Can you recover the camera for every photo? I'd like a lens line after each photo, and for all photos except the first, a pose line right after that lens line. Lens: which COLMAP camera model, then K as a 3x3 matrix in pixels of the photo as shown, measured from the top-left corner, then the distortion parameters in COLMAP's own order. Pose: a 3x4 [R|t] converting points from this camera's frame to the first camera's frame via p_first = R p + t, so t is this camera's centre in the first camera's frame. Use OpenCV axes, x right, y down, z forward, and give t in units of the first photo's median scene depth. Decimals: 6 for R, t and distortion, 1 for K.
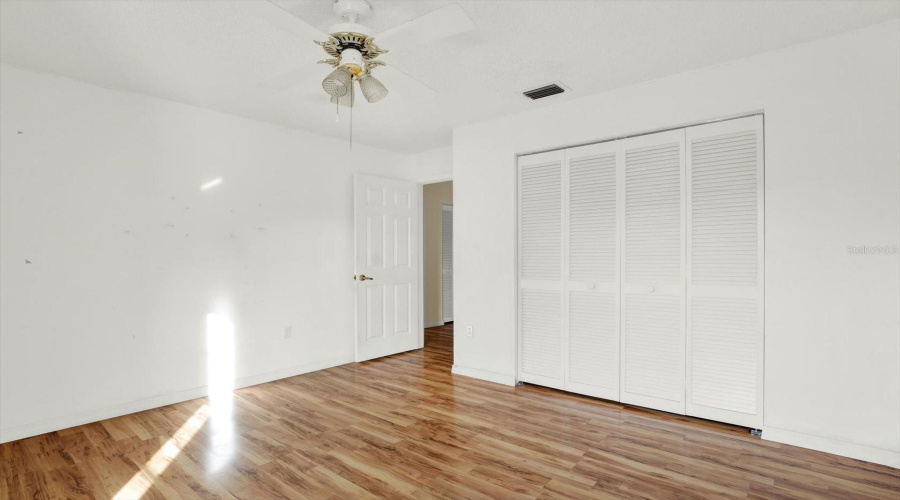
lens RADIAL K [[427.9, 0, 450.0], [0, 427.9, 250.0], [0, 0, 1]] dist [-0.029618, 0.000384]
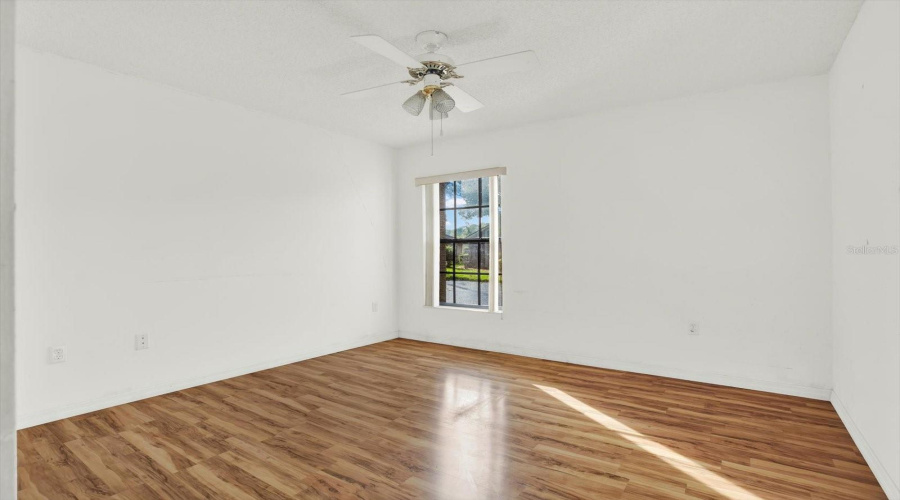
lens RADIAL K [[420.6, 0, 435.1], [0, 420.6, 253.3], [0, 0, 1]] dist [-0.017234, 0.000595]
pose [[-0.998120, 0.011767, -0.060143, -0.142733], [0.012833, 0.999767, -0.017360, 0.063981], [0.059924, -0.018099, -0.998039, 1.937493]]
